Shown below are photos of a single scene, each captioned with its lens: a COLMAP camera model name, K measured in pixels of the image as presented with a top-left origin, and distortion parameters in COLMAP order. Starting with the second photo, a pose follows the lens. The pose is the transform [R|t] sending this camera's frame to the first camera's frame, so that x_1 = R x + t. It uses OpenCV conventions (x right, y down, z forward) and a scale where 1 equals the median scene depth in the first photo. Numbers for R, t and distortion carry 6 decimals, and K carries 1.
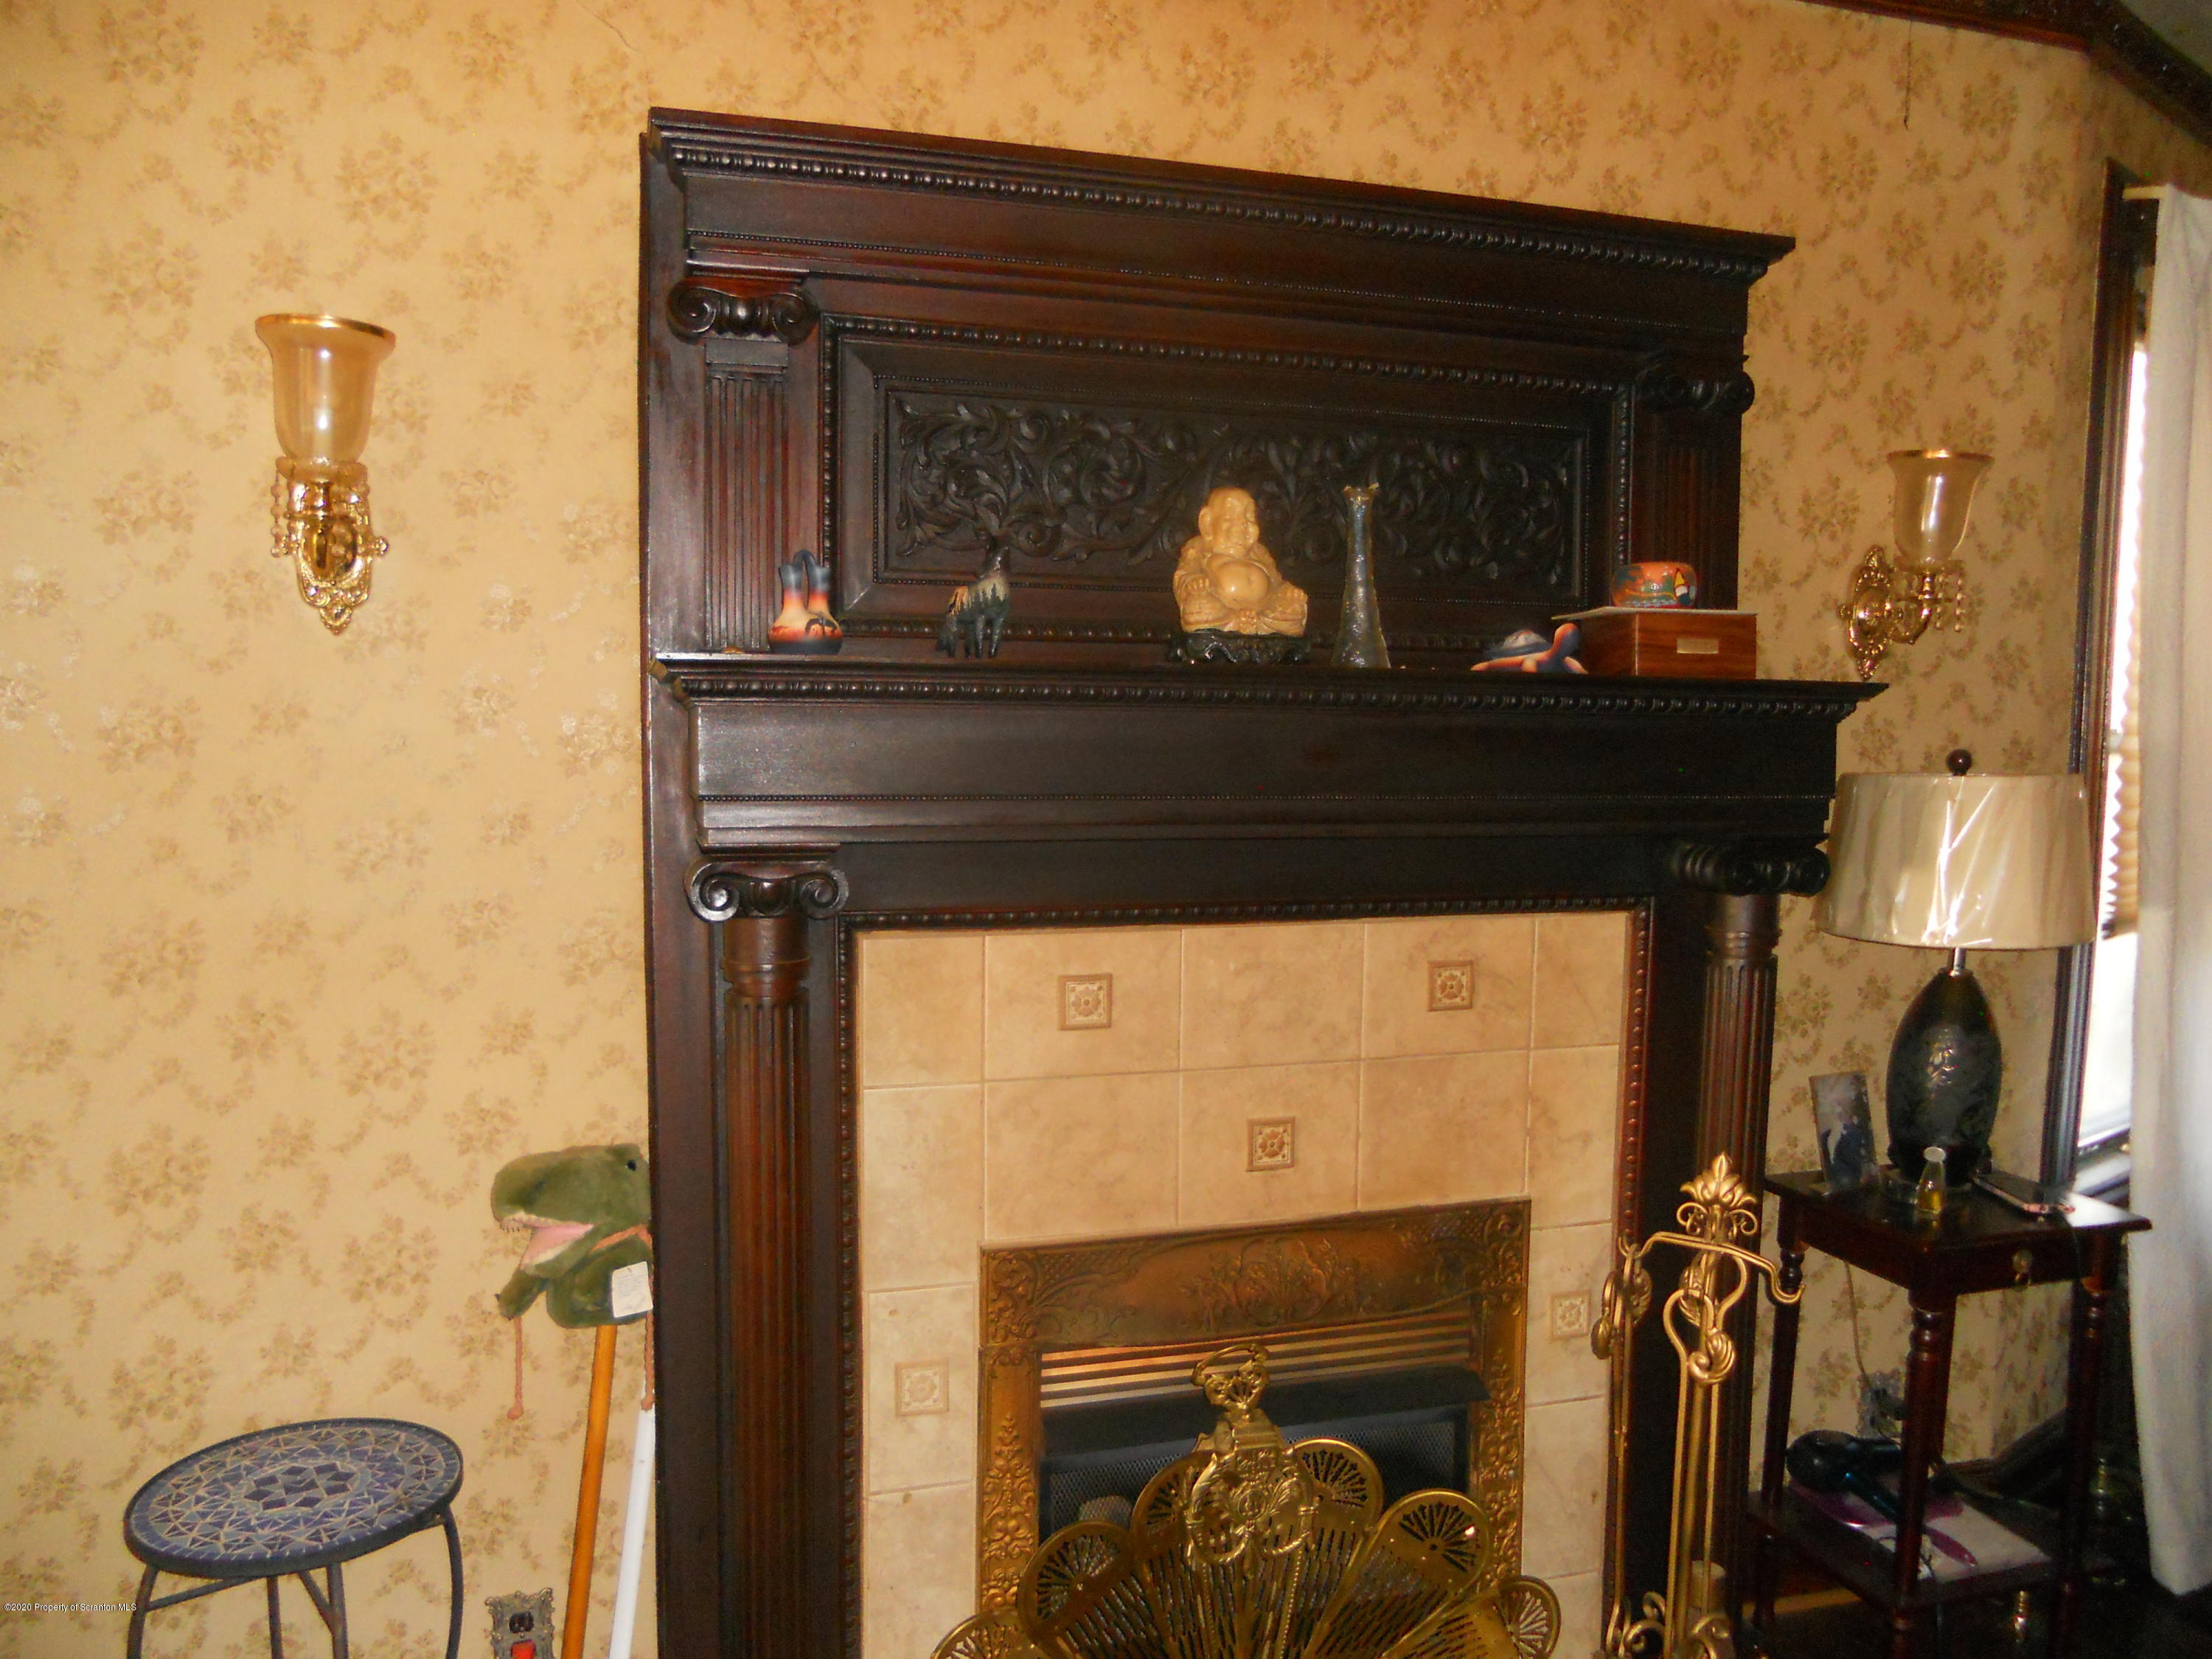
lens RADIAL K [[1641.1, 0, 1105.4], [0, 1641.1, 840.0], [0, 0, 1]] dist [-0.097083, 0.065300]
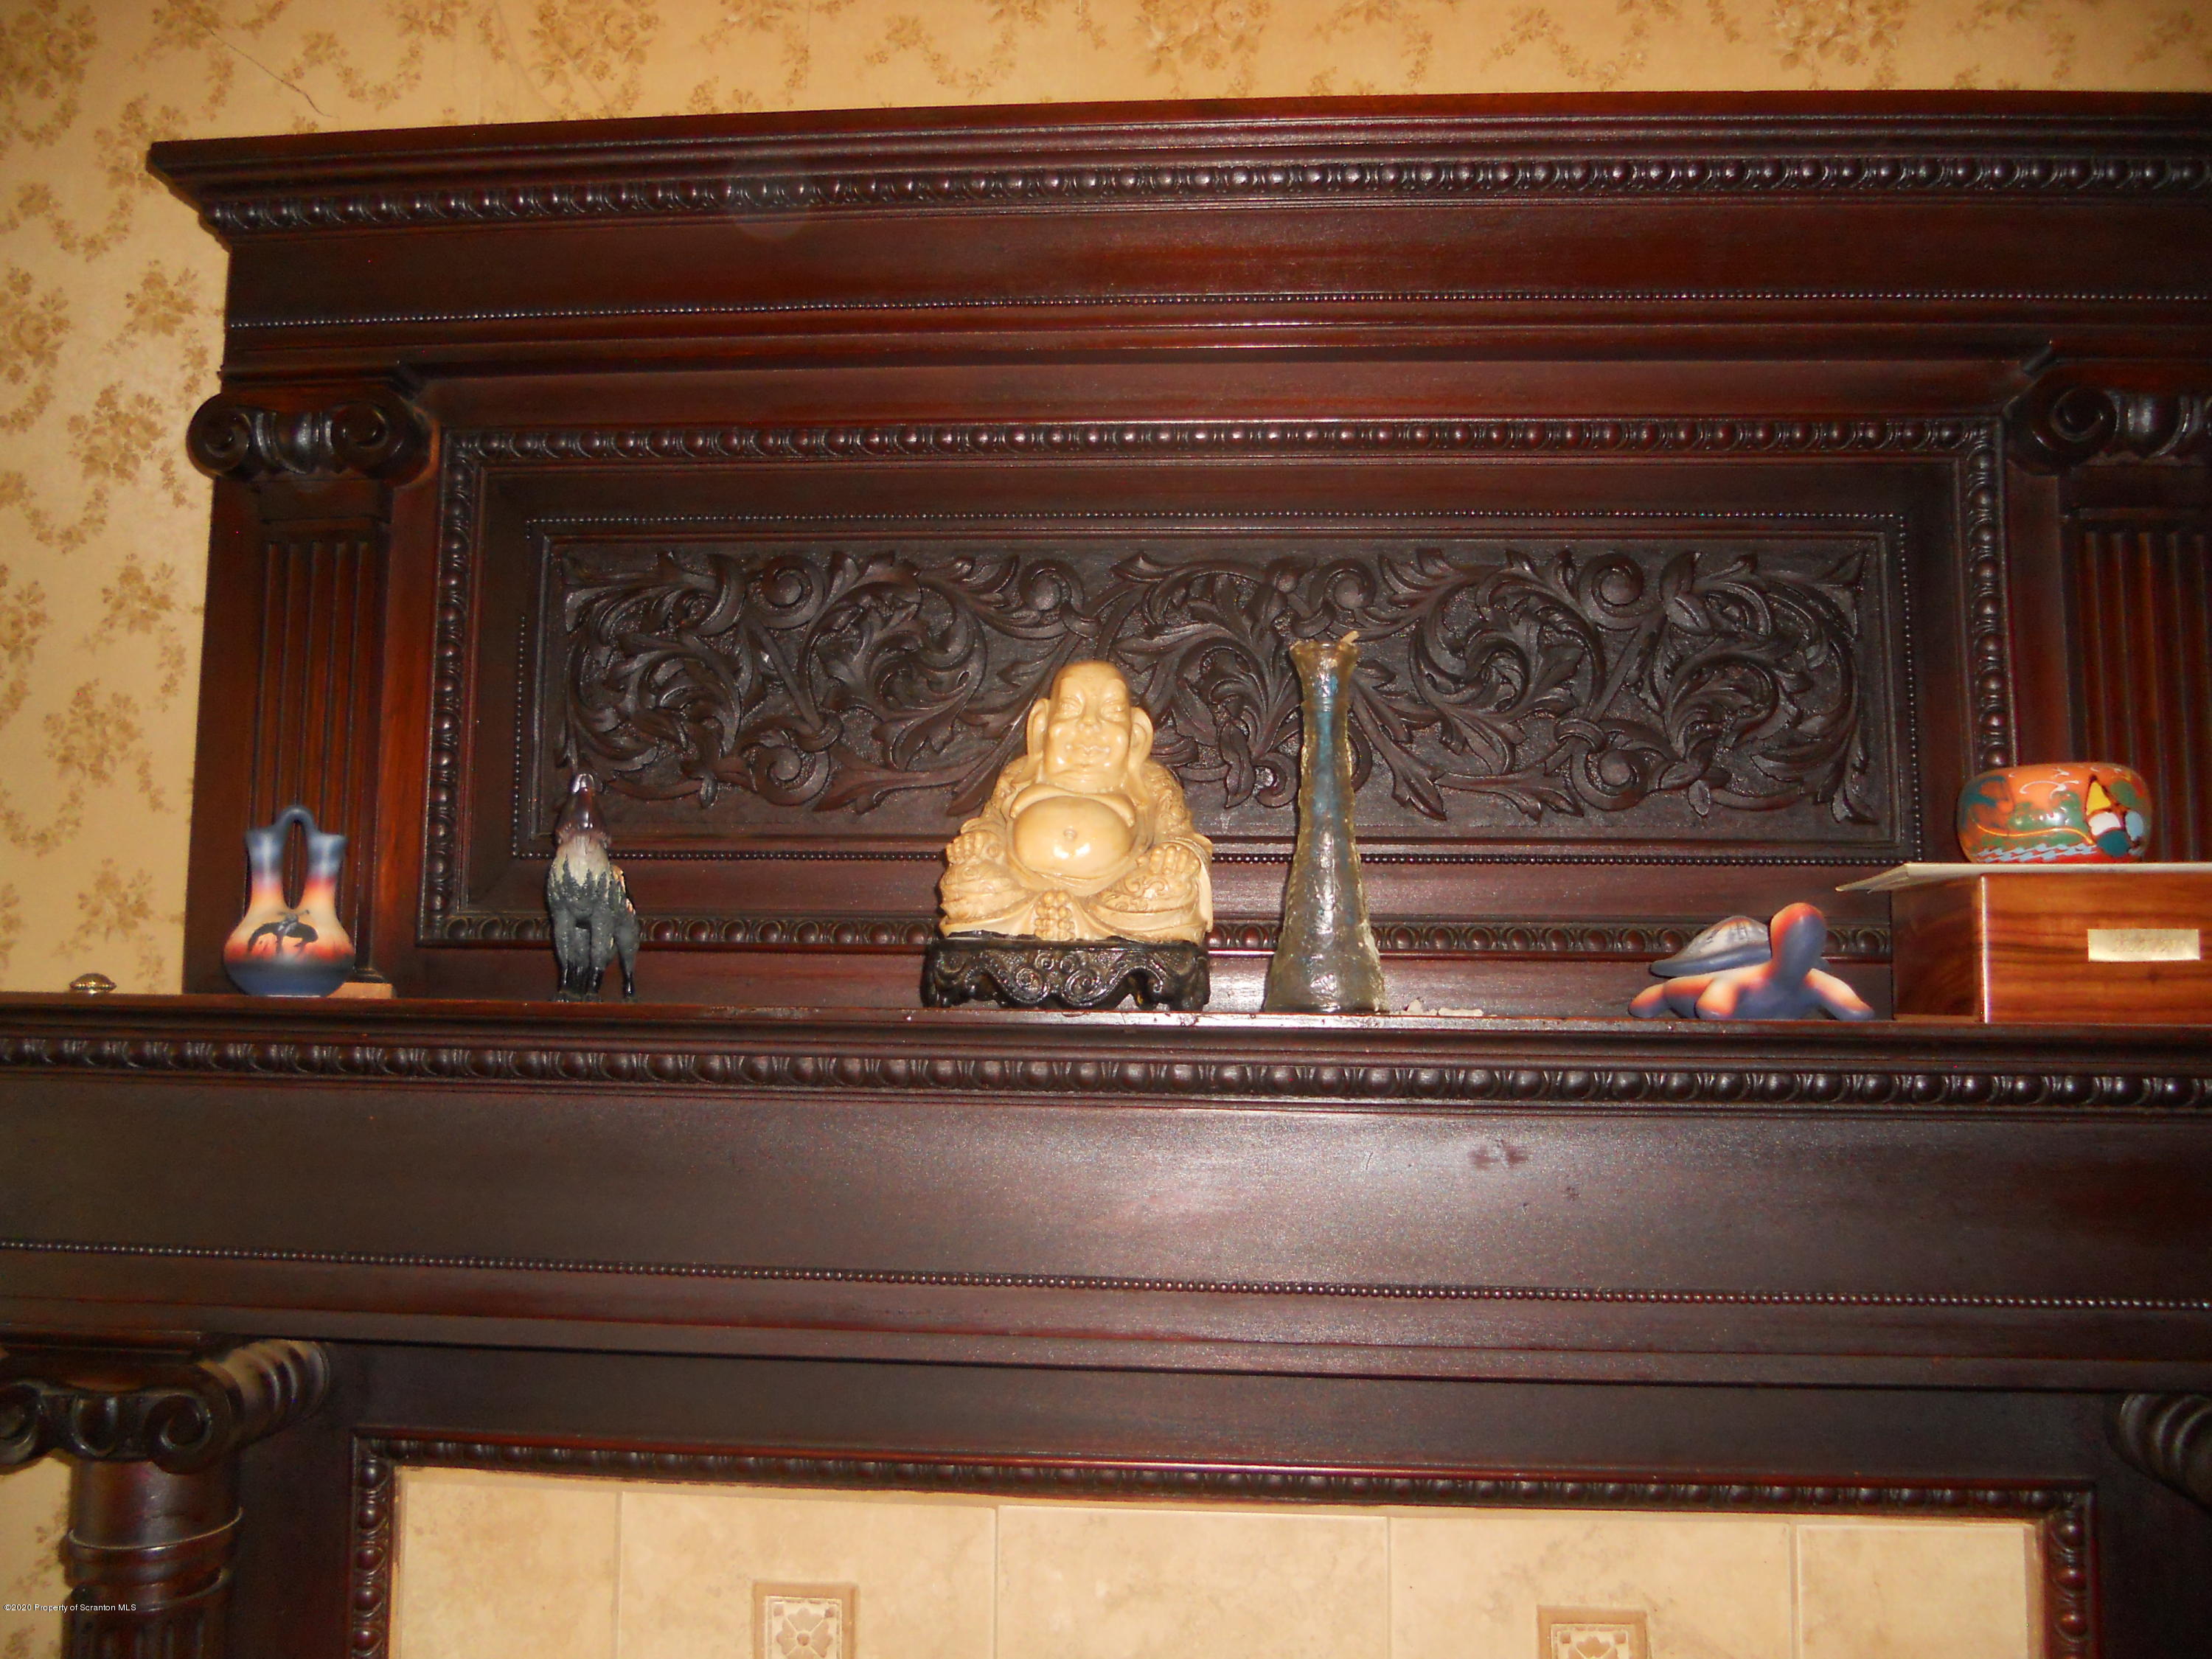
lens RADIAL K [[1641.1, 0, 1105.4], [0, 1641.1, 840.0], [0, 0, 1]] dist [-0.097083, 0.065300]
pose [[0.937310, -0.028138, -0.347360, 0.254662], [-0.027402, 0.987698, -0.153951, -0.074079], [0.347418, 0.153819, 0.925008, 0.499206]]
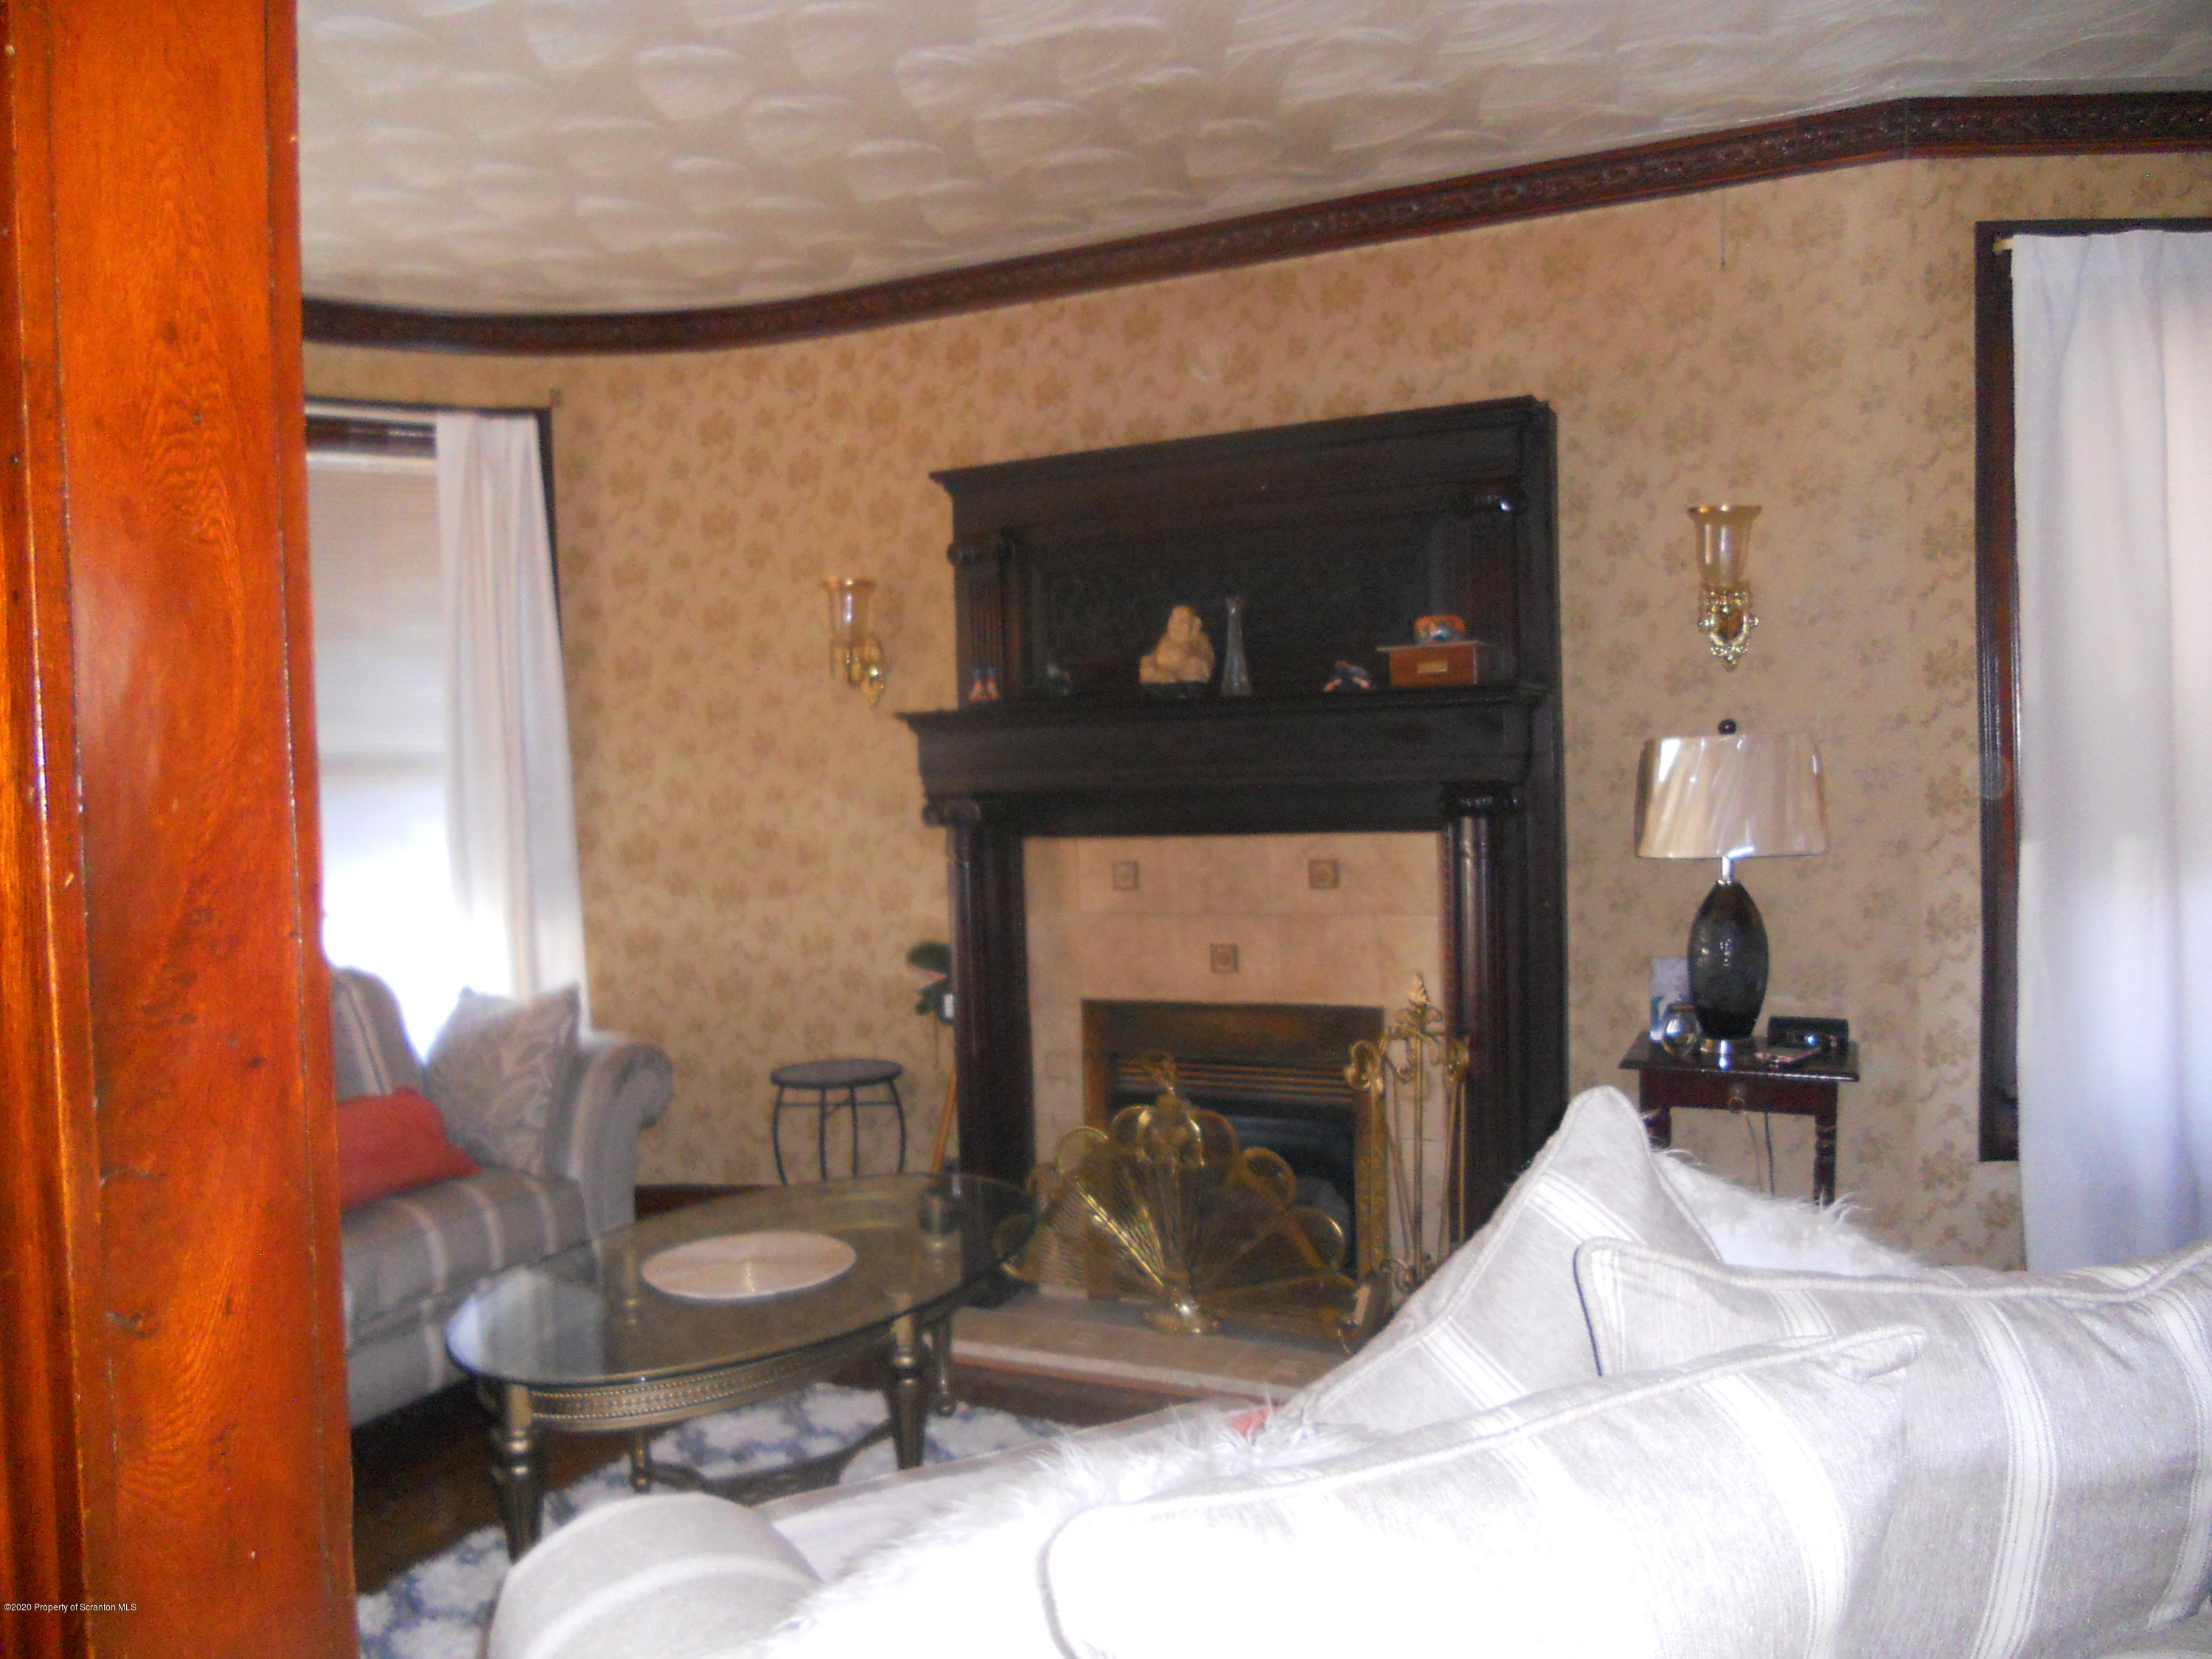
lens RADIAL K [[1641.1, 0, 1105.4], [0, 1641.1, 840.0], [0, 0, 1]] dist [-0.097083, 0.065300]
pose [[0.736194, -0.005755, -0.676746, 1.250770], [-0.012060, 0.999694, -0.021620, 0.096387], [0.676663, 0.024078, 0.735899, -0.442301]]
